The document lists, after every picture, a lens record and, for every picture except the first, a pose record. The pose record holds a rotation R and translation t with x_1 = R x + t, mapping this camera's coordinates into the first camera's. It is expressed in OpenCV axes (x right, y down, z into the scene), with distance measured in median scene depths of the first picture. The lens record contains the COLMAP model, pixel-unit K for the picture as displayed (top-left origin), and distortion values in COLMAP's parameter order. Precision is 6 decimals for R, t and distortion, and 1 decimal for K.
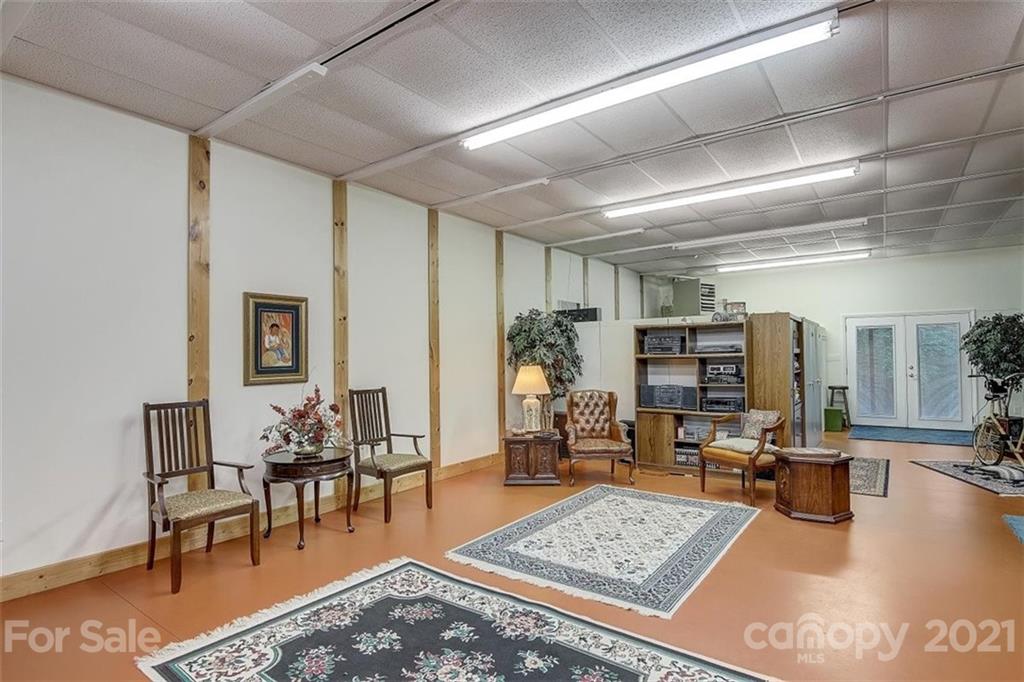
lens RADIAL K [[525.2, 0, 510.8], [0, 525.2, 348.4], [0, 0, 1]] dist [-0.007256, -0.001062]
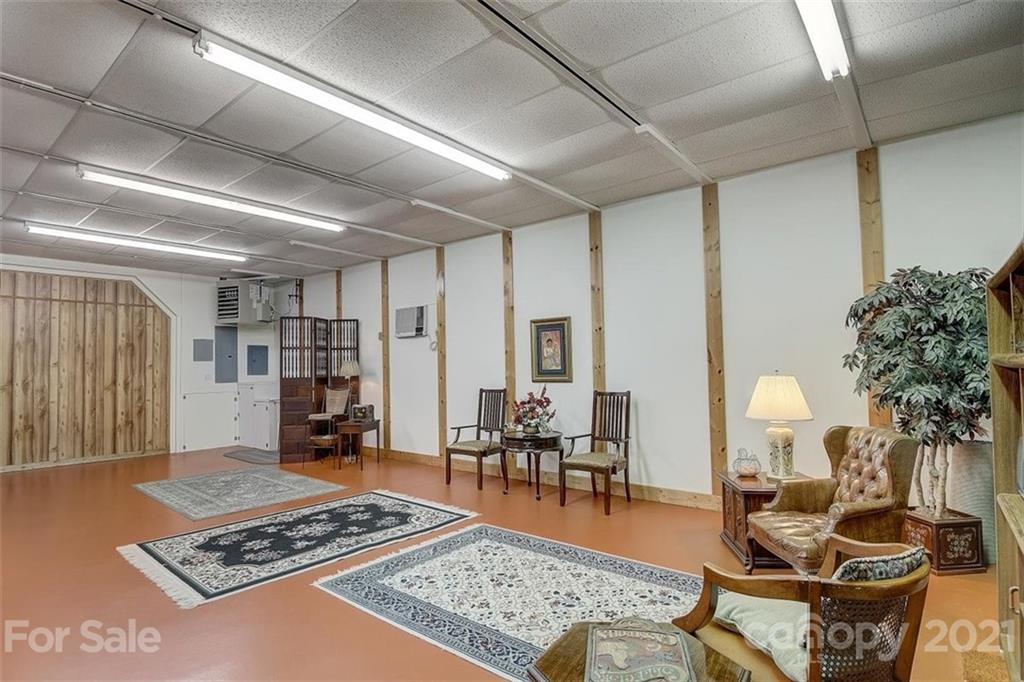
lens RADIAL K [[525.2, 0, 510.1], [0, 525.2, 344.1], [0, 0, 1]] dist [-0.007256, -0.001062]
pose [[-0.067207, -0.029517, -0.997302, 1.085078], [0.033173, 0.998944, -0.031802, 0.008647], [0.997187, -0.035221, -0.066157, 1.127736]]
